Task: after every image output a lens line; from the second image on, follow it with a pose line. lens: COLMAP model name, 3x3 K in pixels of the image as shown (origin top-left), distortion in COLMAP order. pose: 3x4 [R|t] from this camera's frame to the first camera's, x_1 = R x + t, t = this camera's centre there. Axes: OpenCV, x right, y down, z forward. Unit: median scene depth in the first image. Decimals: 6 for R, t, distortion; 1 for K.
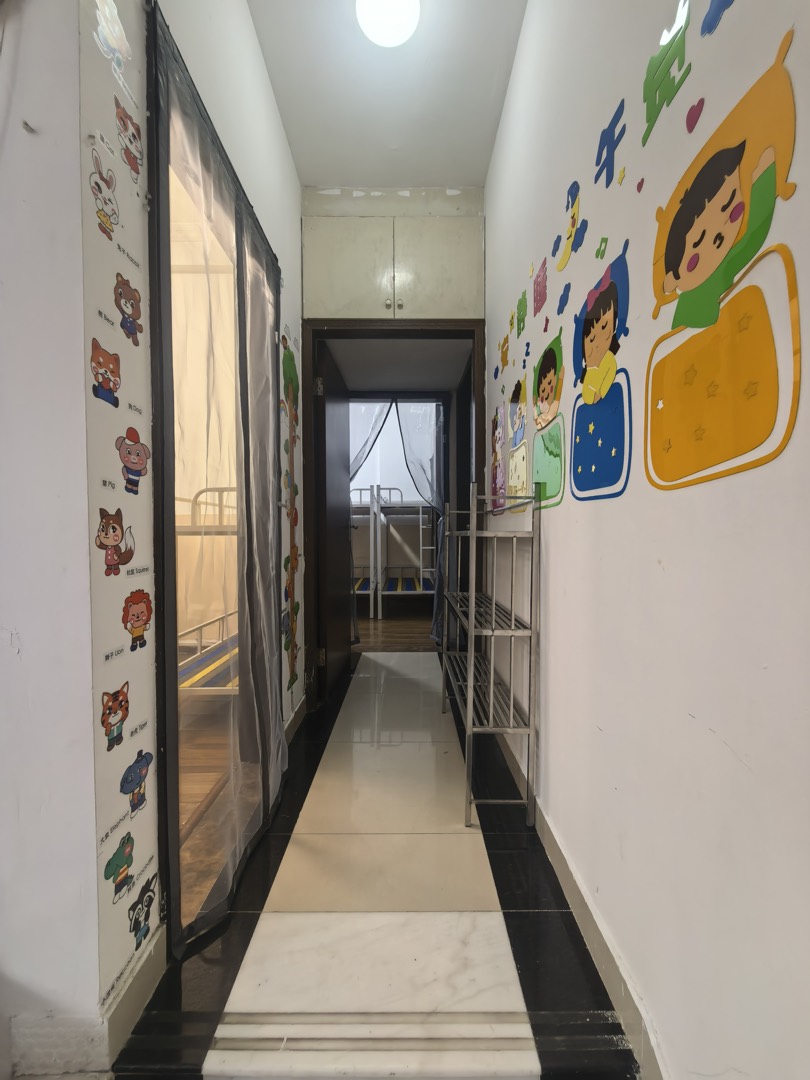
lens RADIAL K [[437.9, 0, 405.0], [0, 437.9, 540.0], [0, 0, 1]] dist [0.010211, -0.000361]
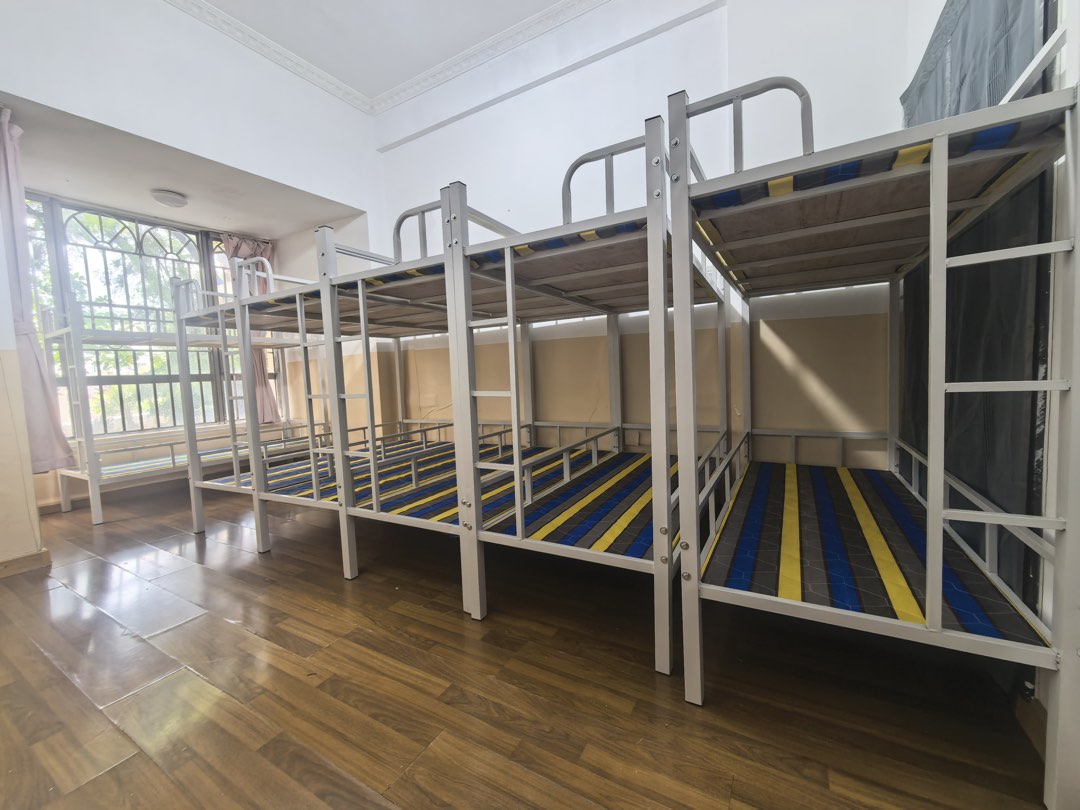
lens RADIAL K [[437.9, 0, 540.0], [0, 437.9, 405.0], [0, 0, 1]] dist [0.010211, -0.000361]
pose [[0.863378, 0.000268, -0.504558, -0.010026], [0.033789, 0.997724, 0.058348, 0.009039], [0.503425, -0.067425, 0.861404, 0.759663]]
